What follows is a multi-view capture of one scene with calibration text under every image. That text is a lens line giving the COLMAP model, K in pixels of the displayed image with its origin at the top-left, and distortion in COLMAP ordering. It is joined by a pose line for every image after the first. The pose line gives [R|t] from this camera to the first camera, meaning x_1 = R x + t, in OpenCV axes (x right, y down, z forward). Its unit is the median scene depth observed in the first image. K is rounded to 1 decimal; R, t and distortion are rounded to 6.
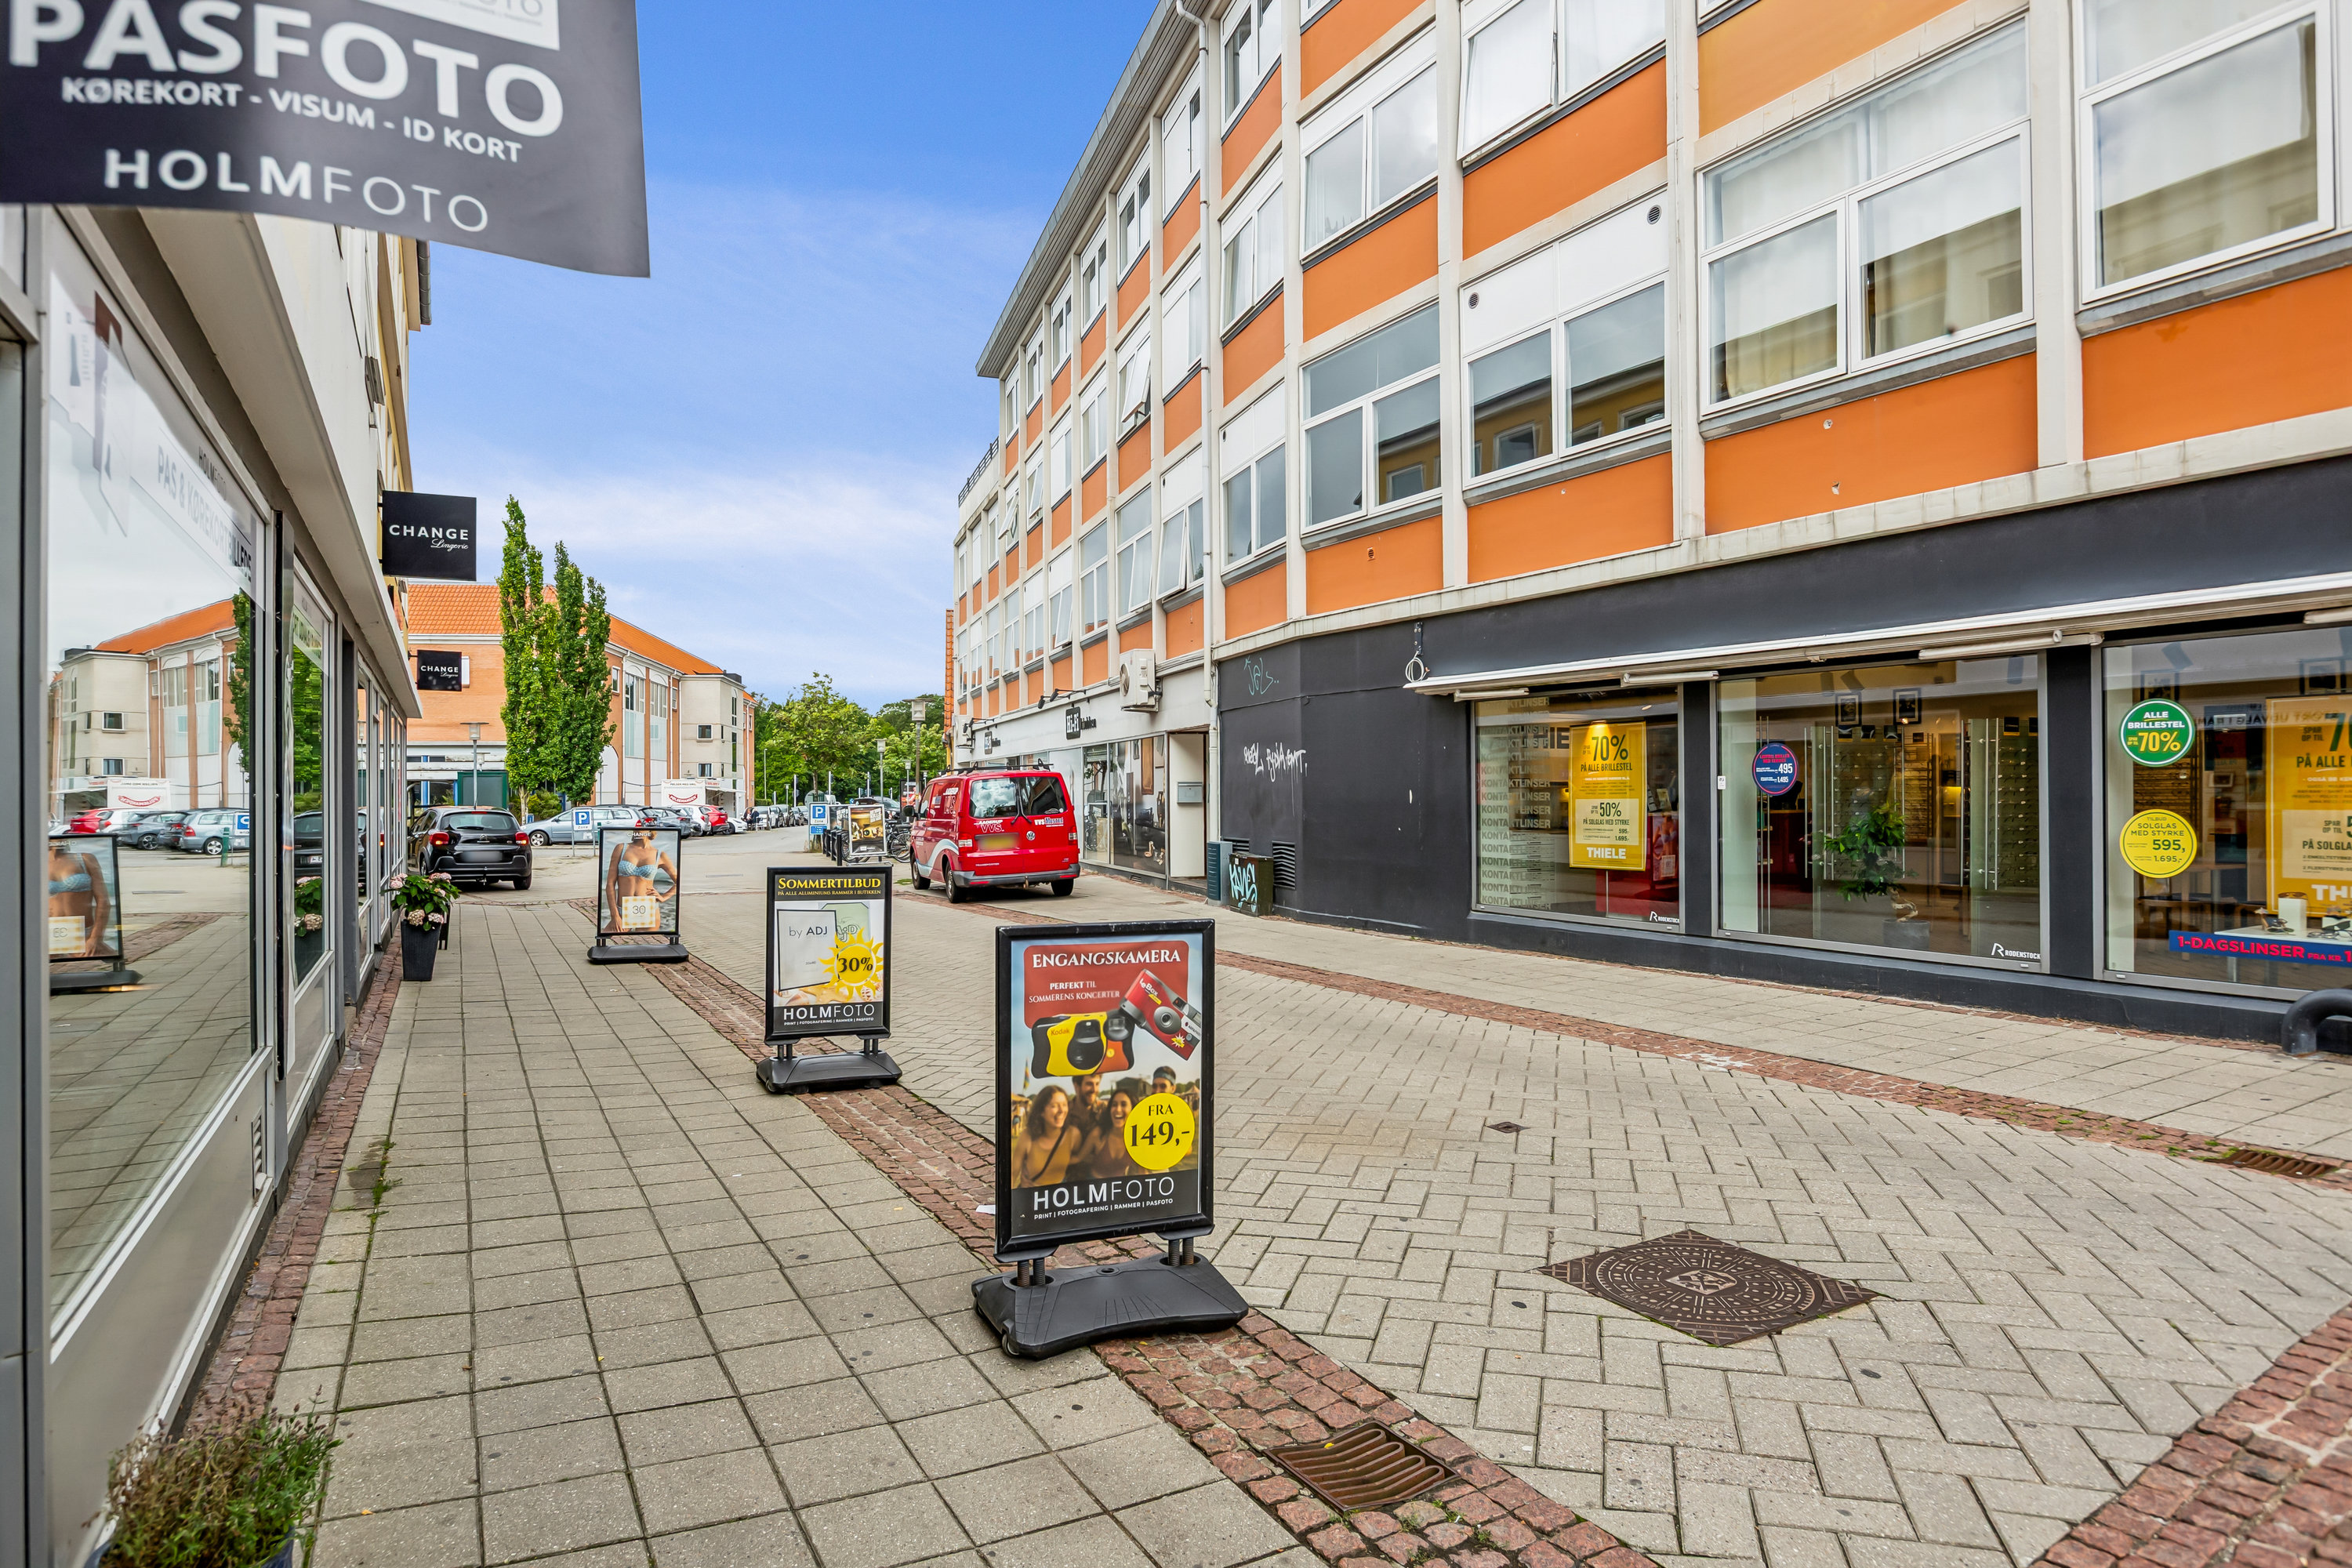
lens RADIAL K [[1439.7, 0, 1176.0], [0, 1439.7, 784.0], [0, 0, 1]] dist [0.001581, -0.000015]
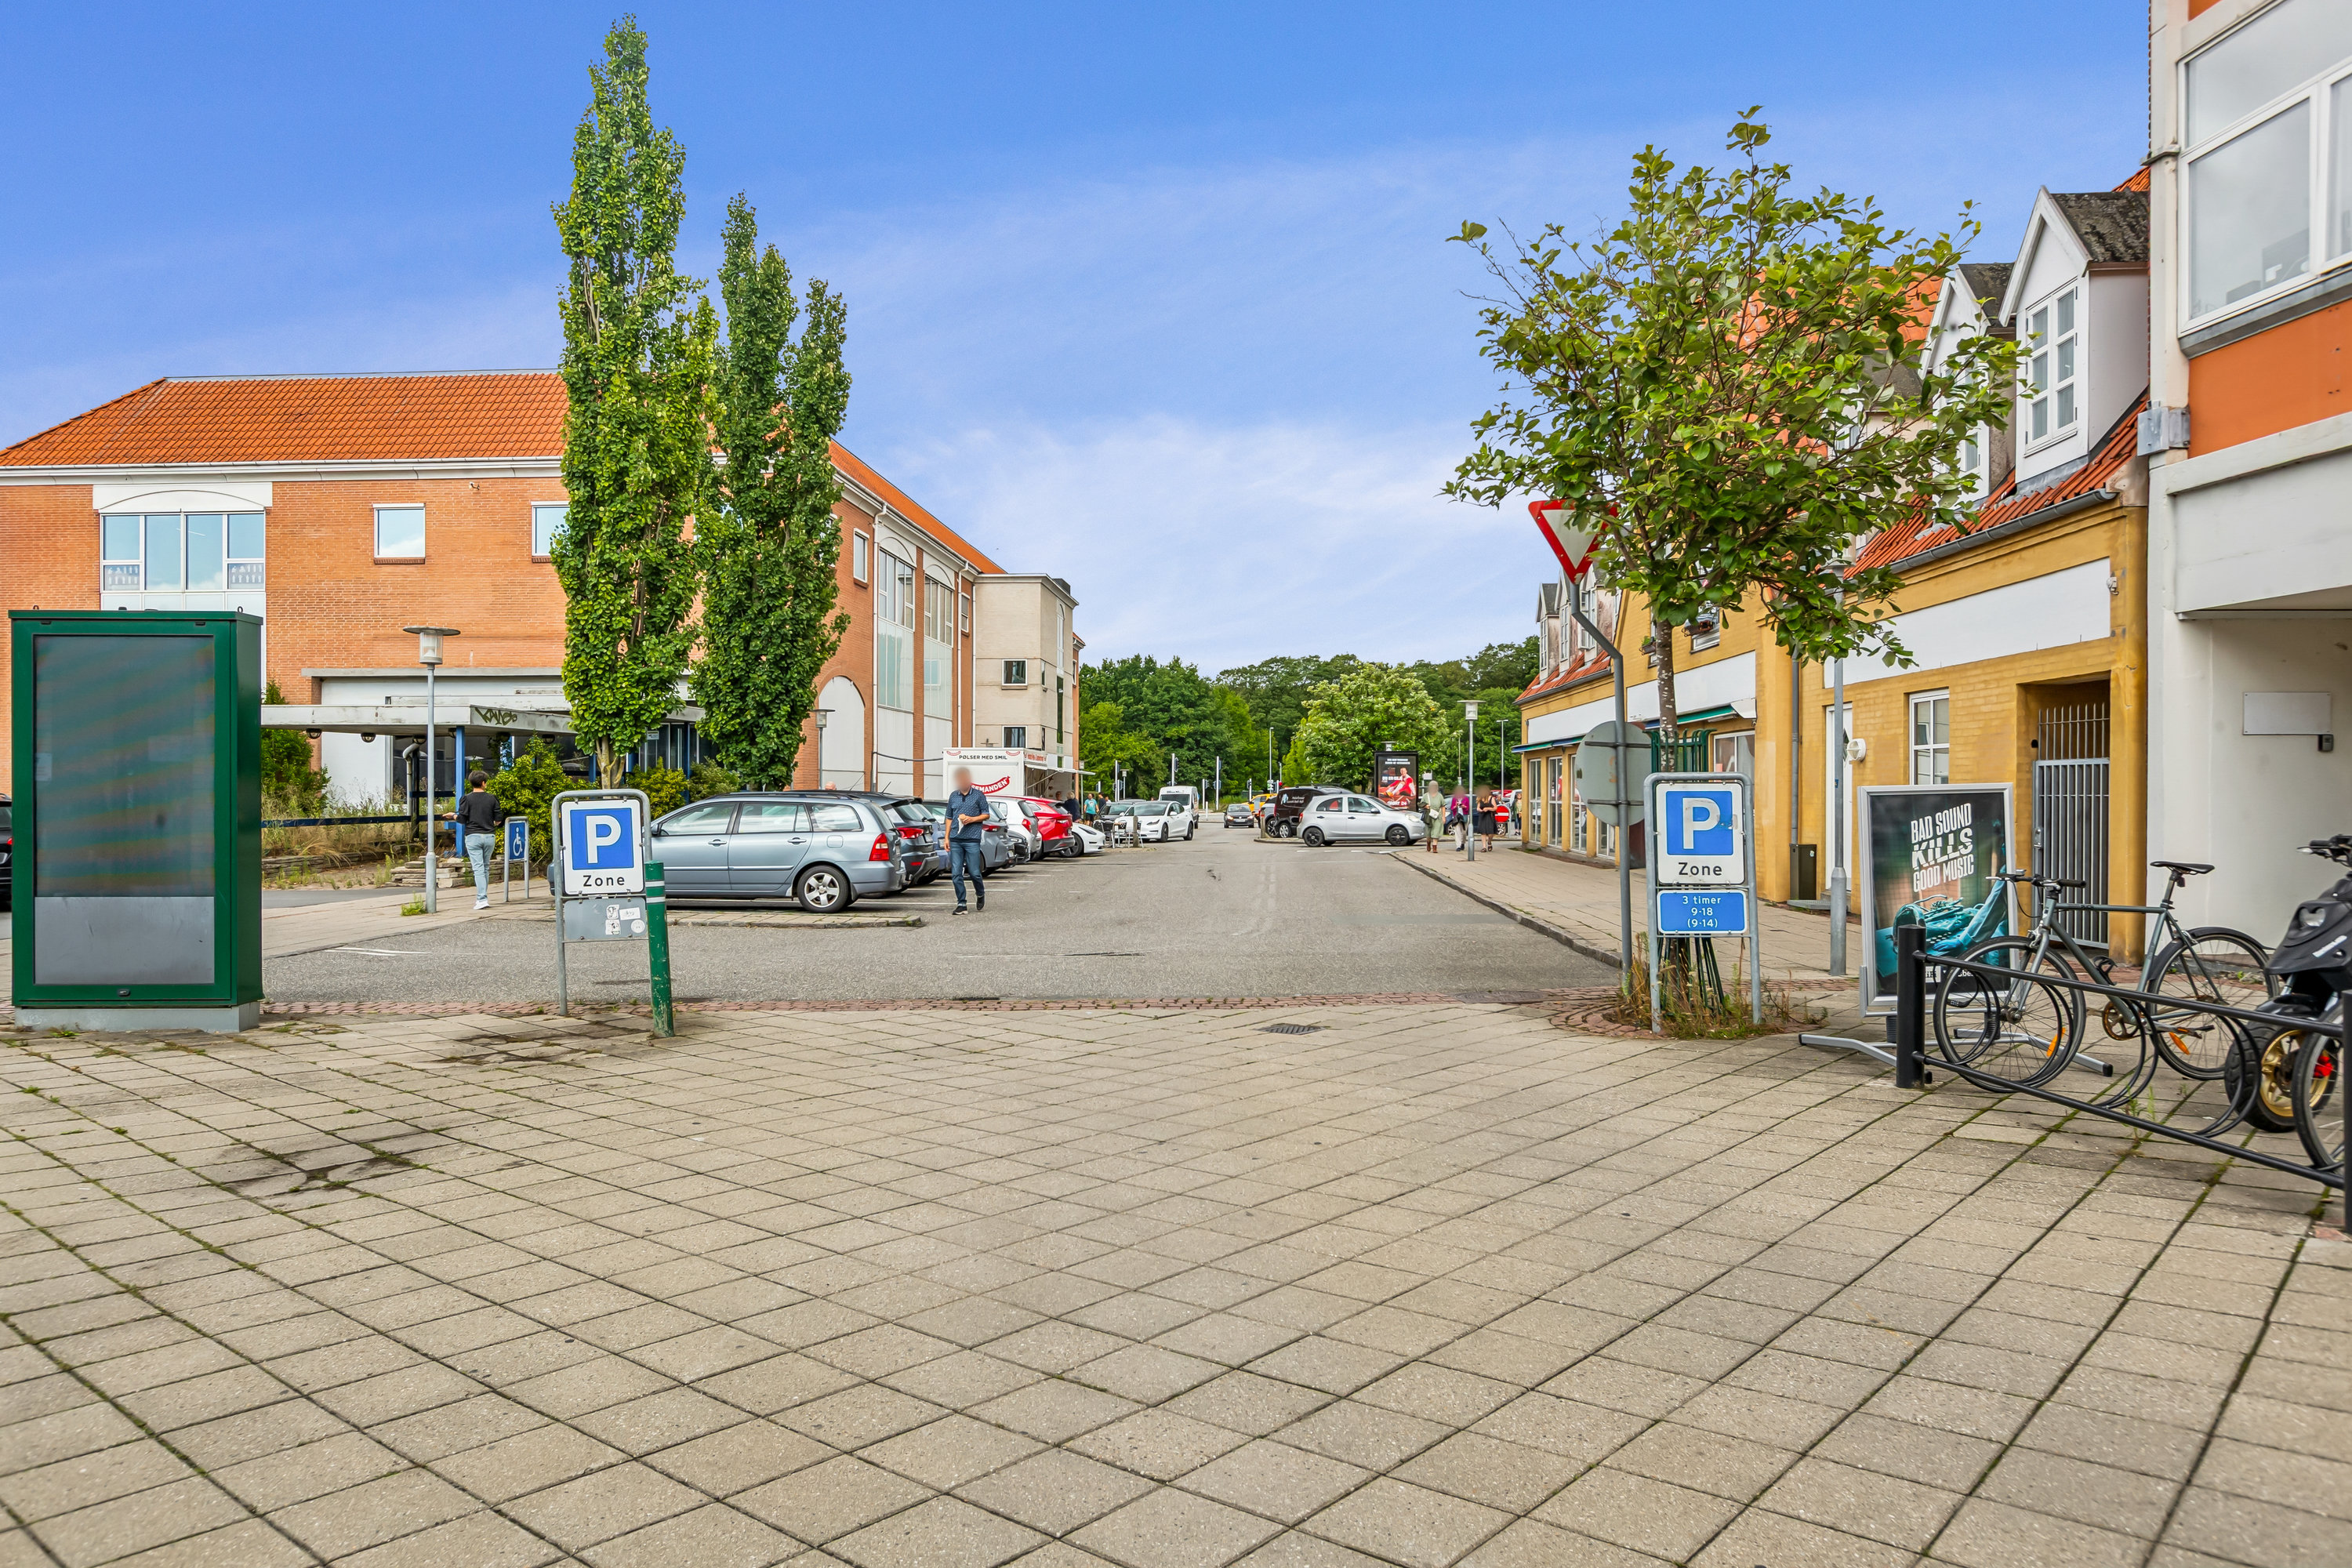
lens RADIAL K [[1439.7, 0, 1176.0], [0, 1439.7, 784.0], [0, 0, 1]] dist [0.001581, -0.000015]
pose [[0.983914, 0.007414, -0.178491, -0.183926], [-0.007611, 0.999971, -0.000419, 0.009569], [0.178482, 0.001771, 0.983942, 0.509620]]
